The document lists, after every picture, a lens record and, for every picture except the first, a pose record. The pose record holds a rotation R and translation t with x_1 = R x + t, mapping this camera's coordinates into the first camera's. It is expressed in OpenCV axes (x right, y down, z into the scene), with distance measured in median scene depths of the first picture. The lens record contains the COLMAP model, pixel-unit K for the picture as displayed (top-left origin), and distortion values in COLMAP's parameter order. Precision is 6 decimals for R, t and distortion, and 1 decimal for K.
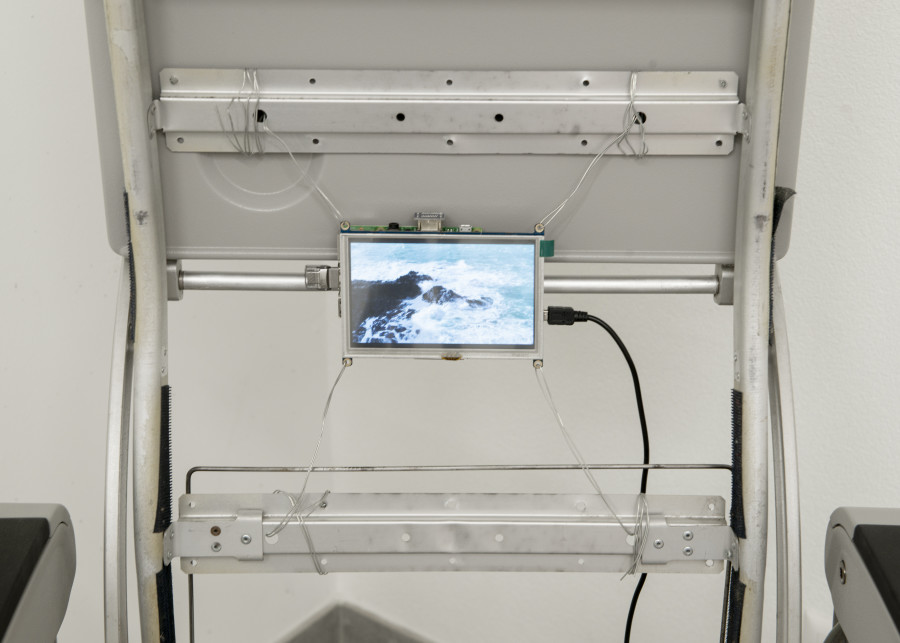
lens RADIAL K [[1029.5, 0, 473.4], [0, 1029.5, 336.2], [0, 0, 1]] dist [0.055511, 0.000000]
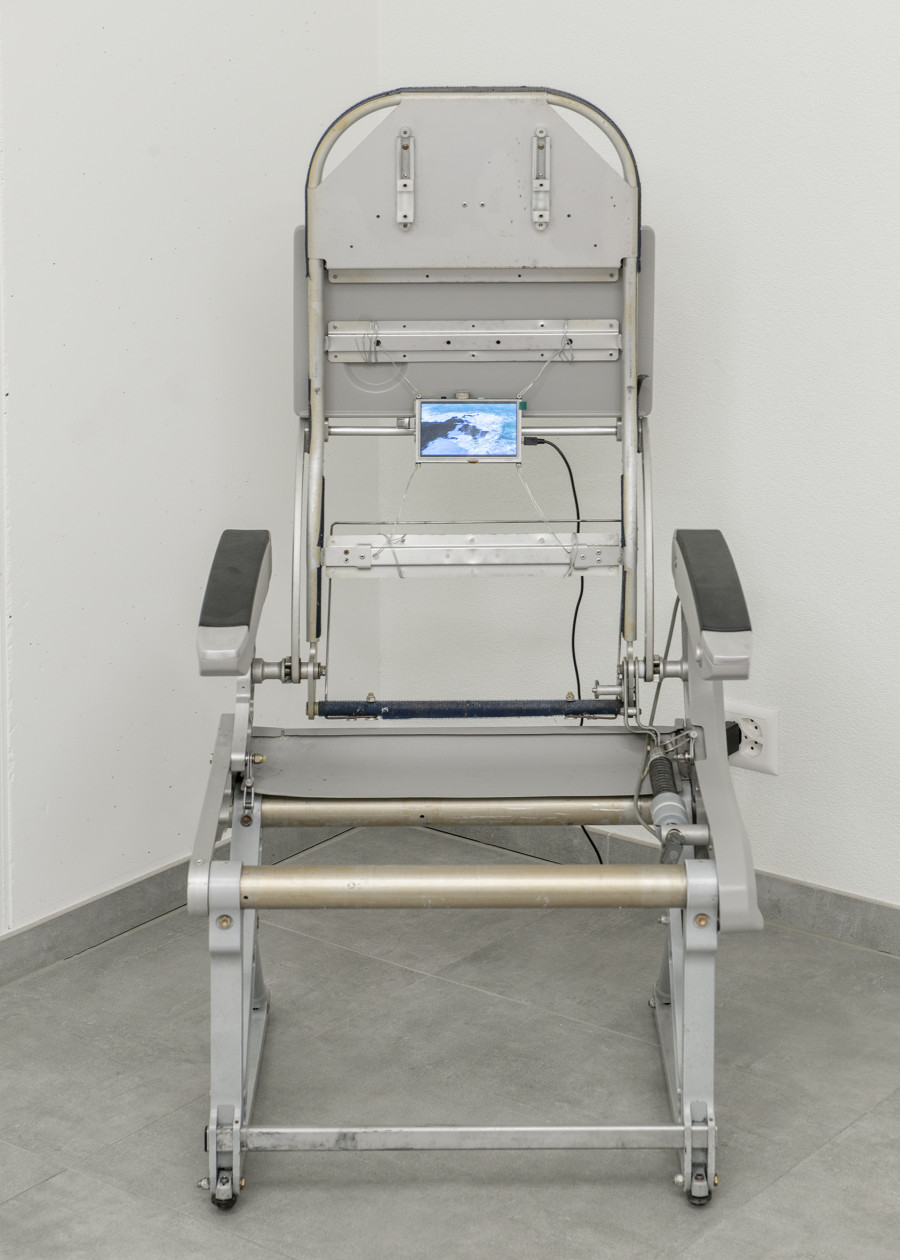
lens RADIAL K [[3652.4, 0, 449.9], [0, 3652.4, 629.9], [0, 0, 1]] dist [0.259151, 0.000000]
pose [[0.998357, -0.004765, -0.057102, 0.324468], [-0.014301, 0.944280, -0.328832, 2.570645], [0.055487, 0.329109, 0.942660, -5.338004]]
